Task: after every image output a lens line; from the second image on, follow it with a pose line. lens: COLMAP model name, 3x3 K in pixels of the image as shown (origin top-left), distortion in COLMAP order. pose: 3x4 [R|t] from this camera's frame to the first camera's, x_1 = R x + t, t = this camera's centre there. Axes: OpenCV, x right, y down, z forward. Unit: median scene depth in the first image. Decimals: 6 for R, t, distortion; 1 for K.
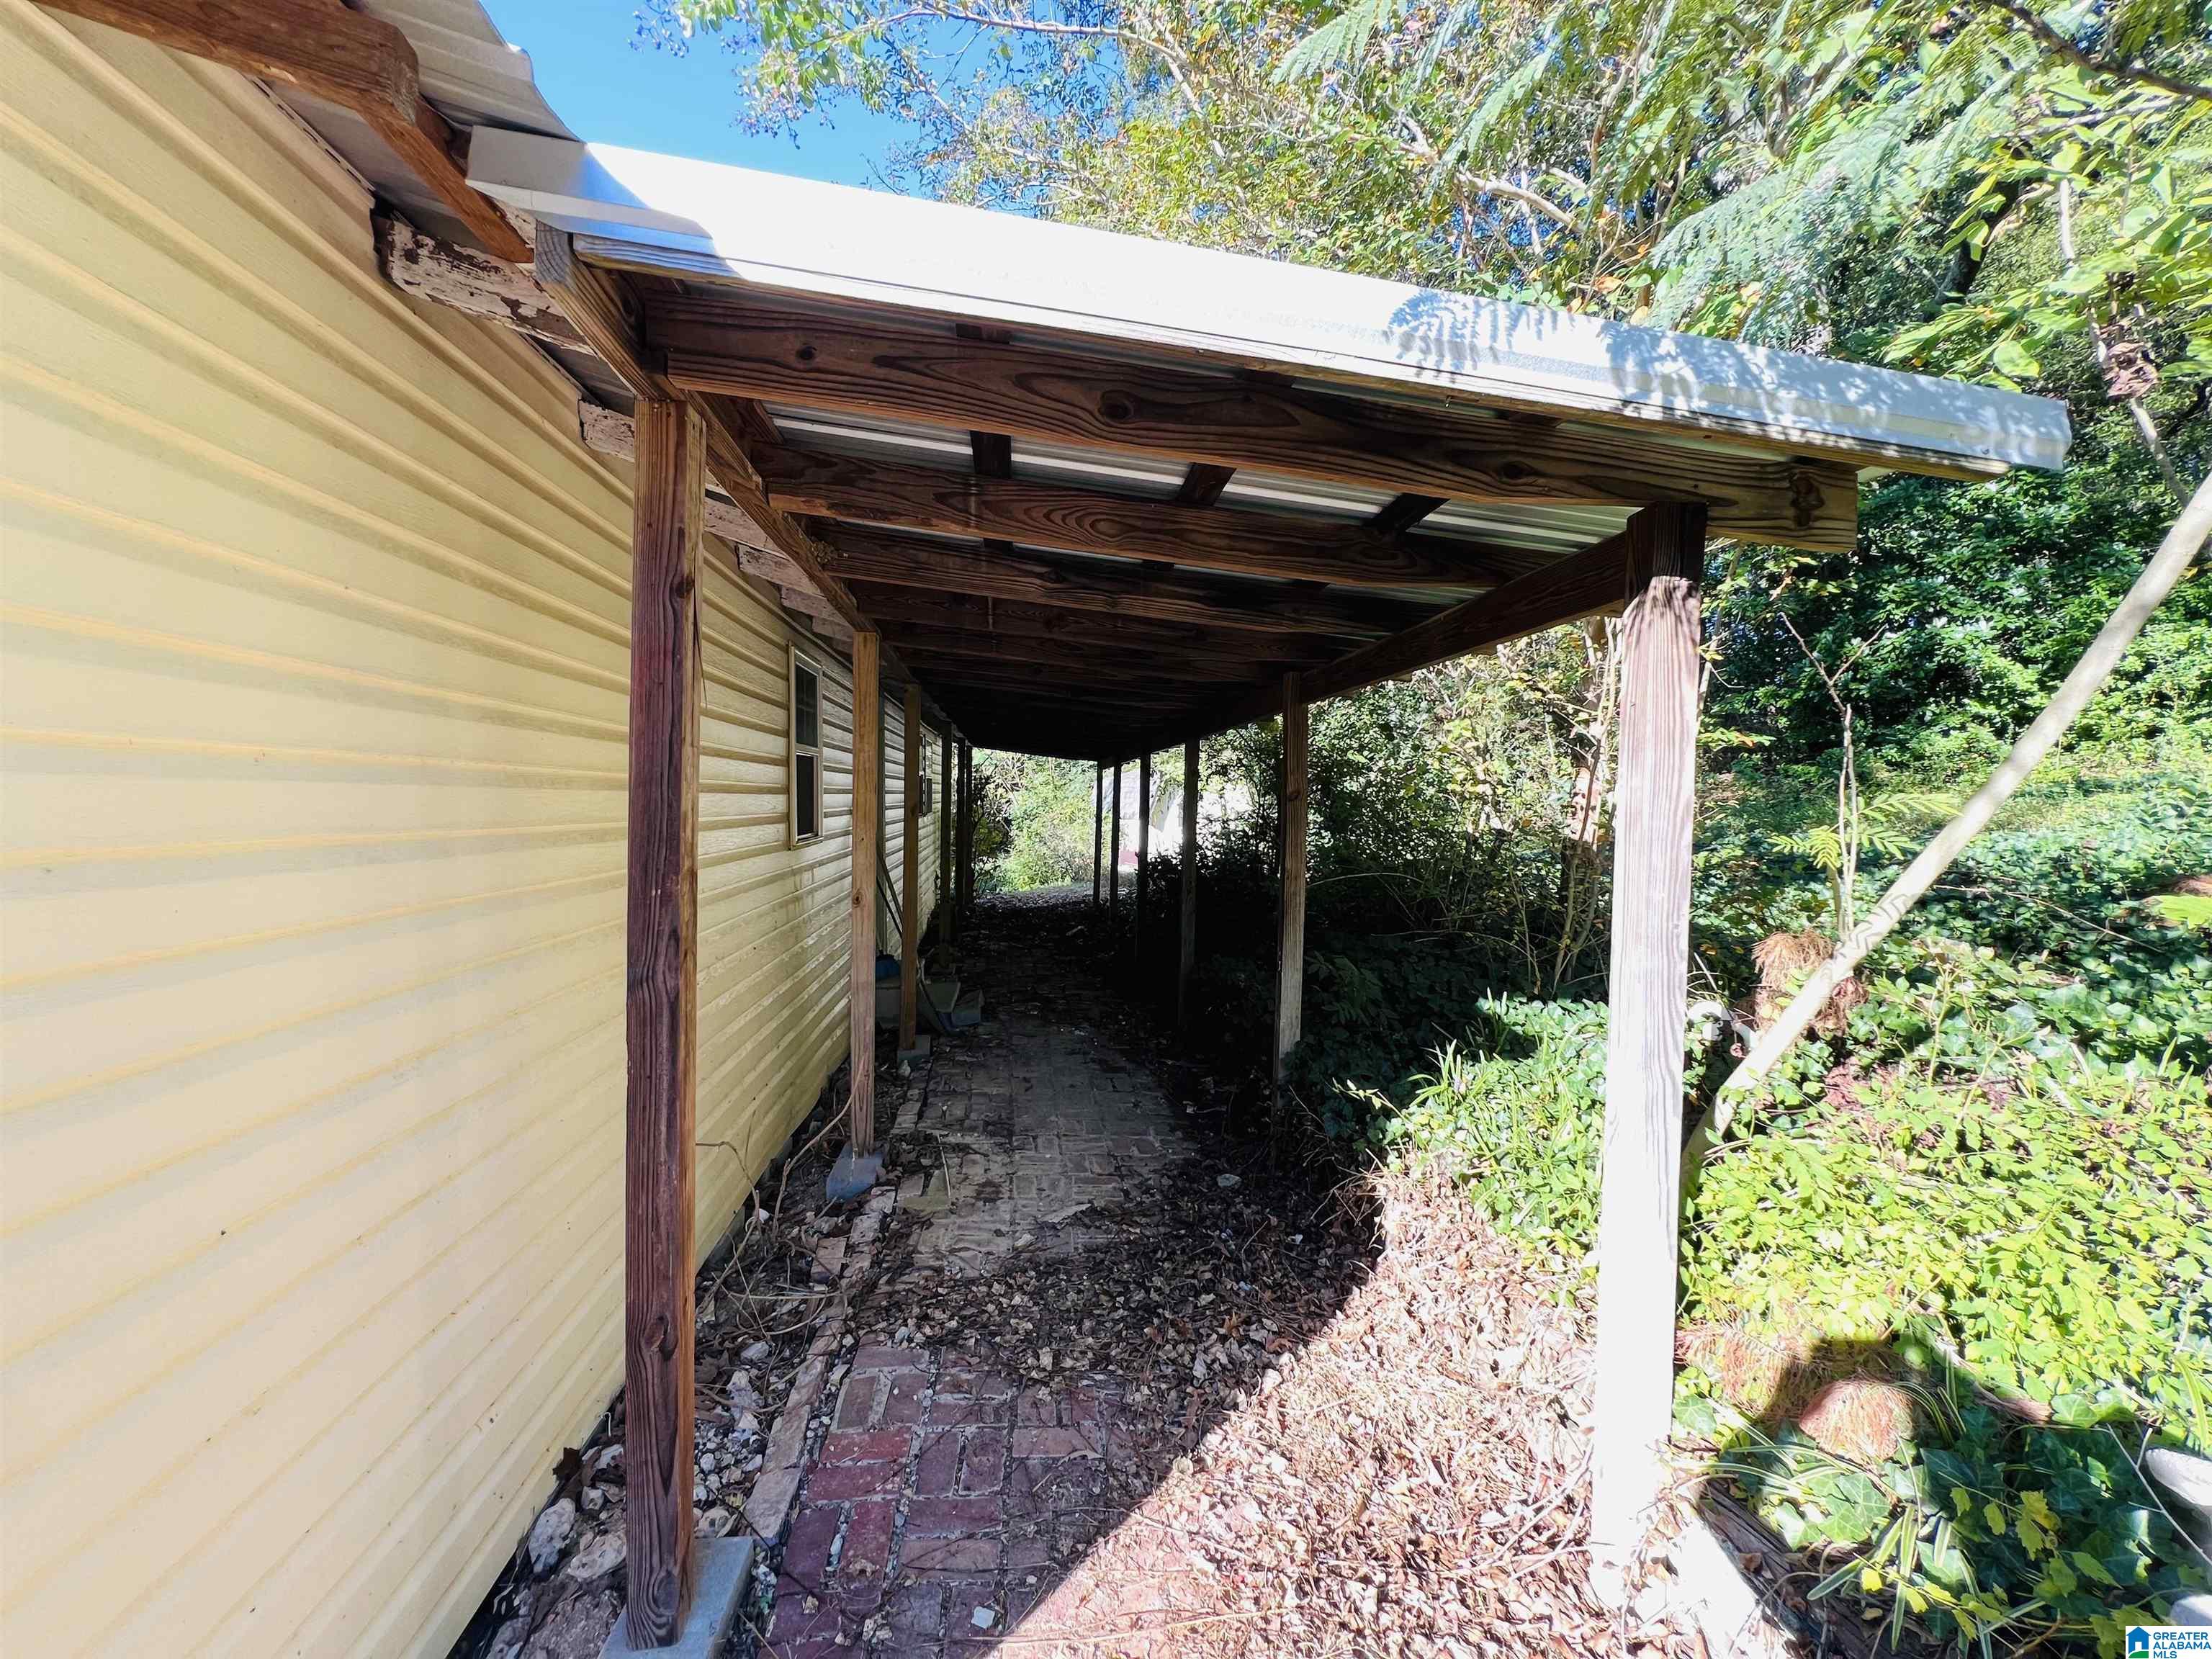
lens RADIAL K [[885.7, 0, 1102.7], [0, 885.7, 819.6], [0, 0, 1]] dist [-0.017931, -0.000034]
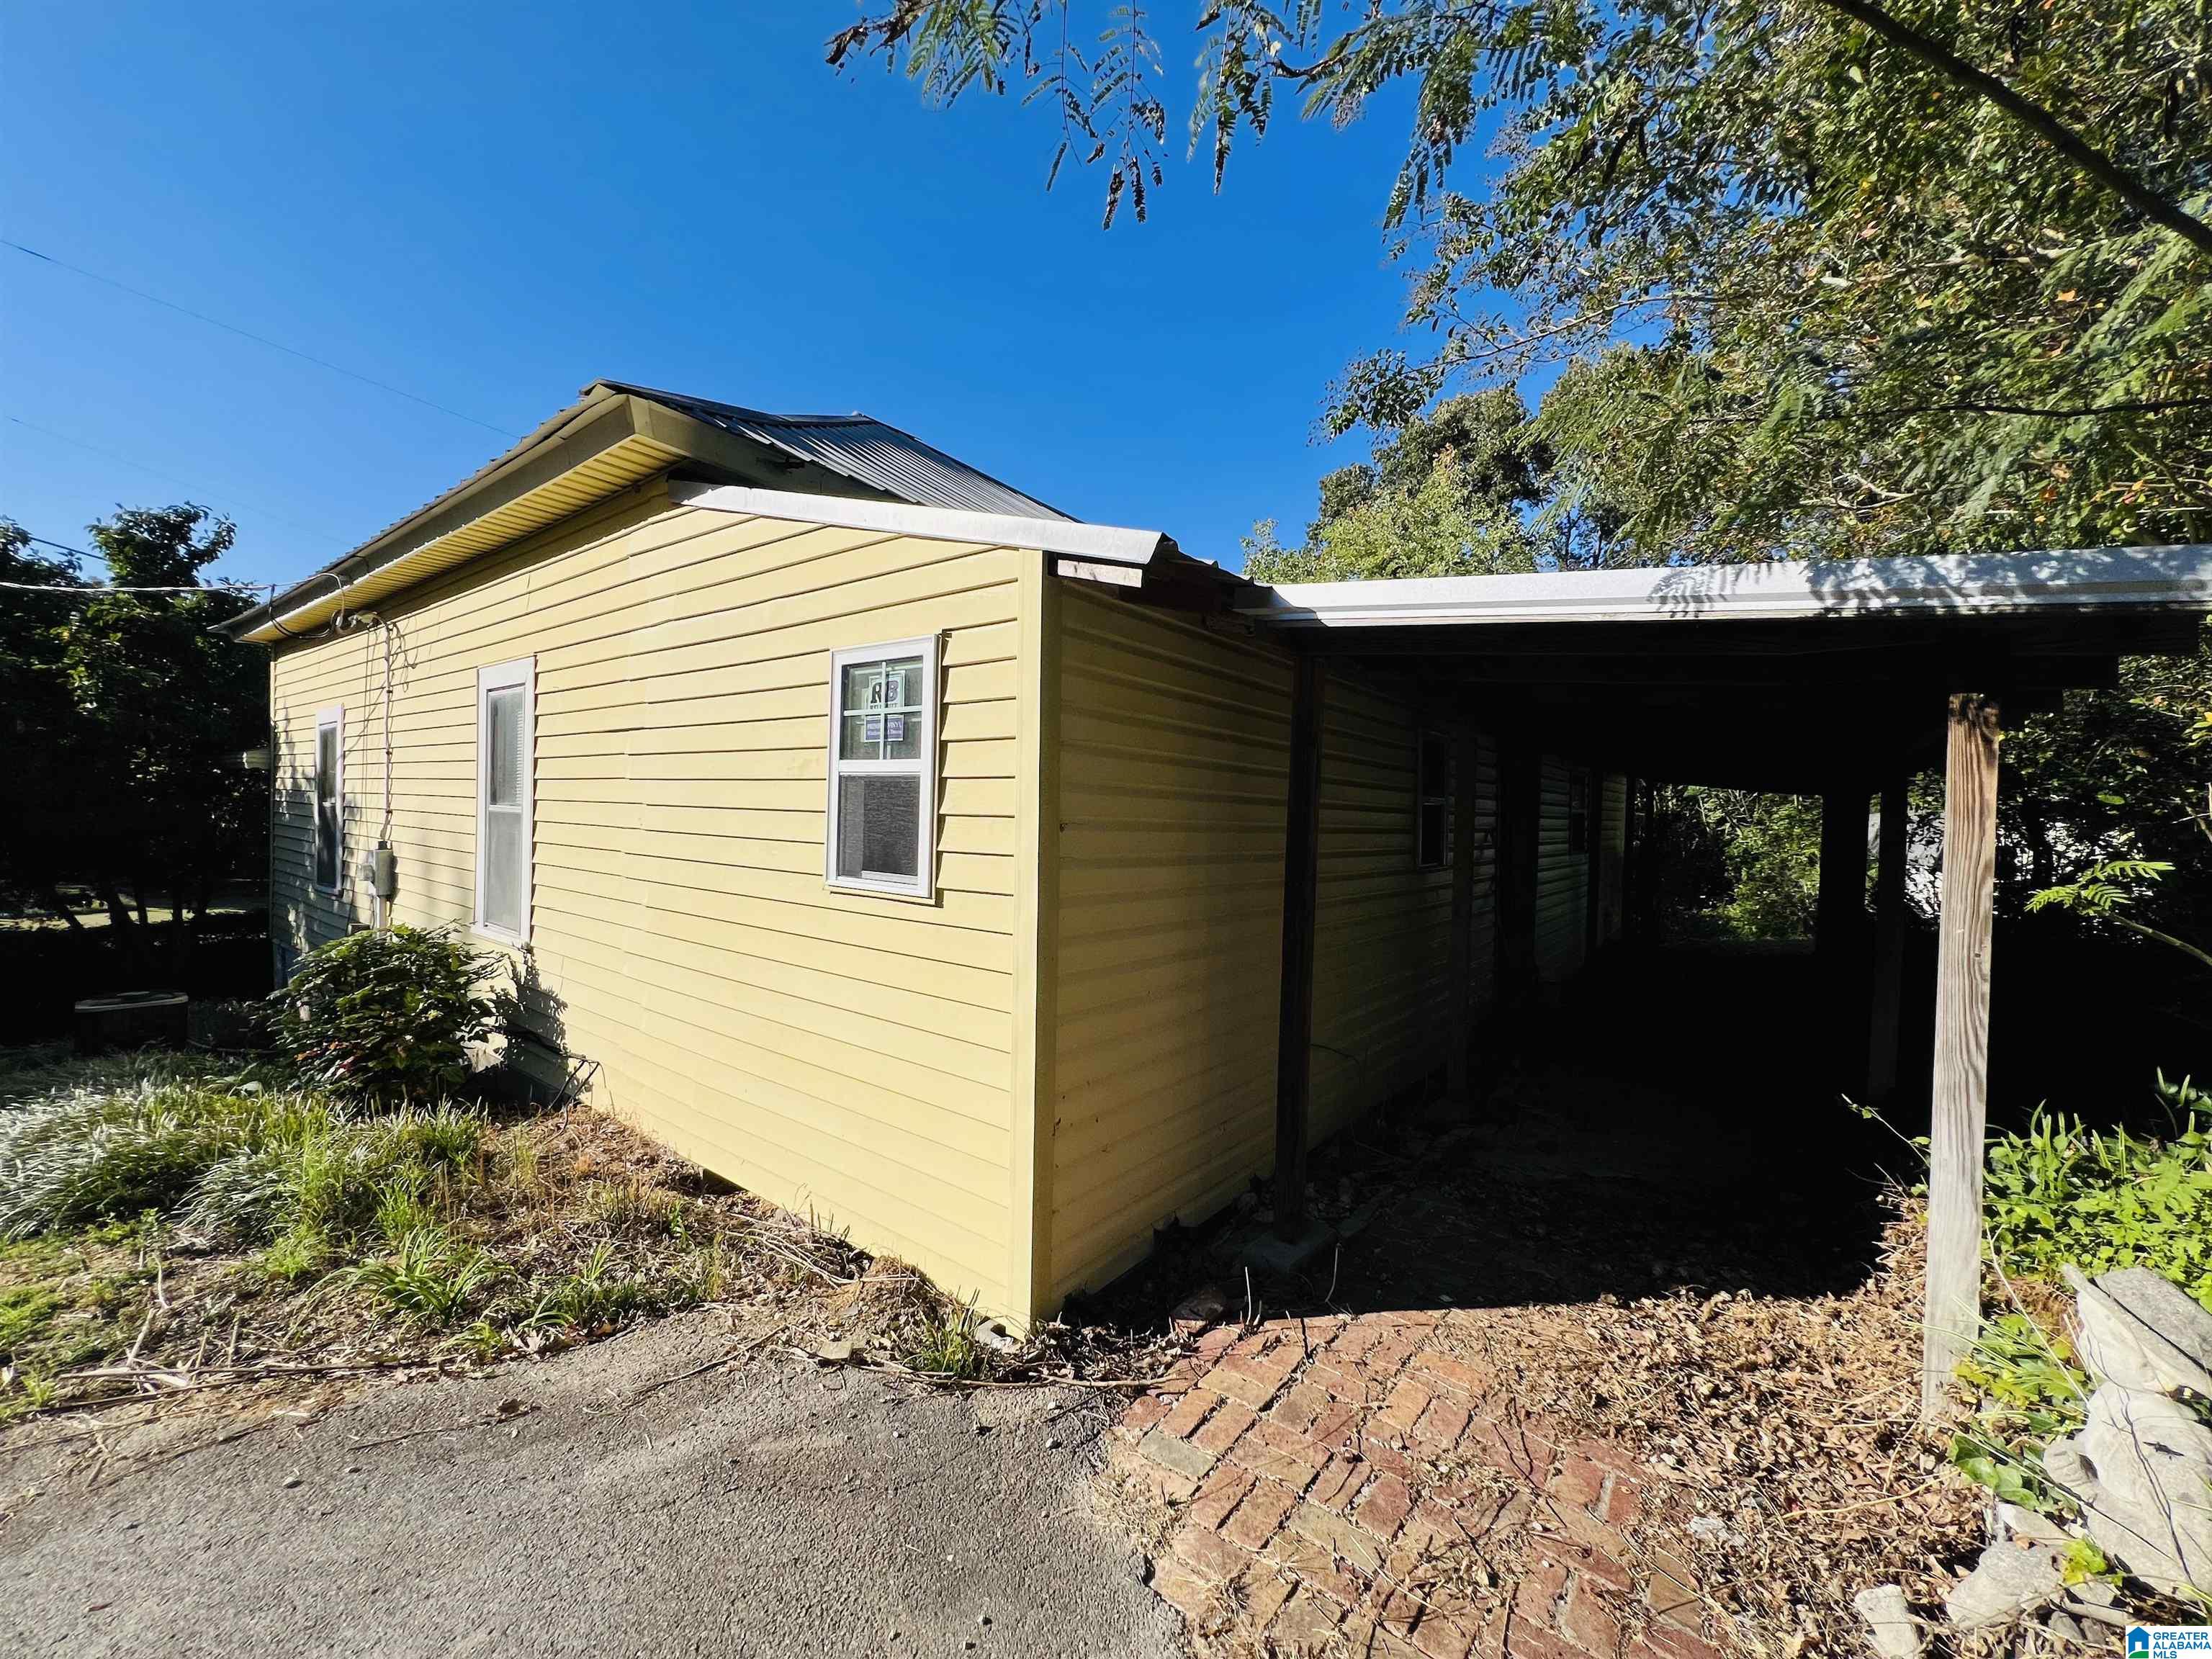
lens RADIAL K [[885.7, 0, 1100.9], [0, 885.7, 828.8], [0, 0, 1]] dist [-0.017931, -0.000034]
pose [[0.726981, 0.012252, -0.686548, 0.599601], [-0.028531, 0.999516, -0.012375, -0.014865], [0.686065, 0.028585, 0.726979, -0.869058]]
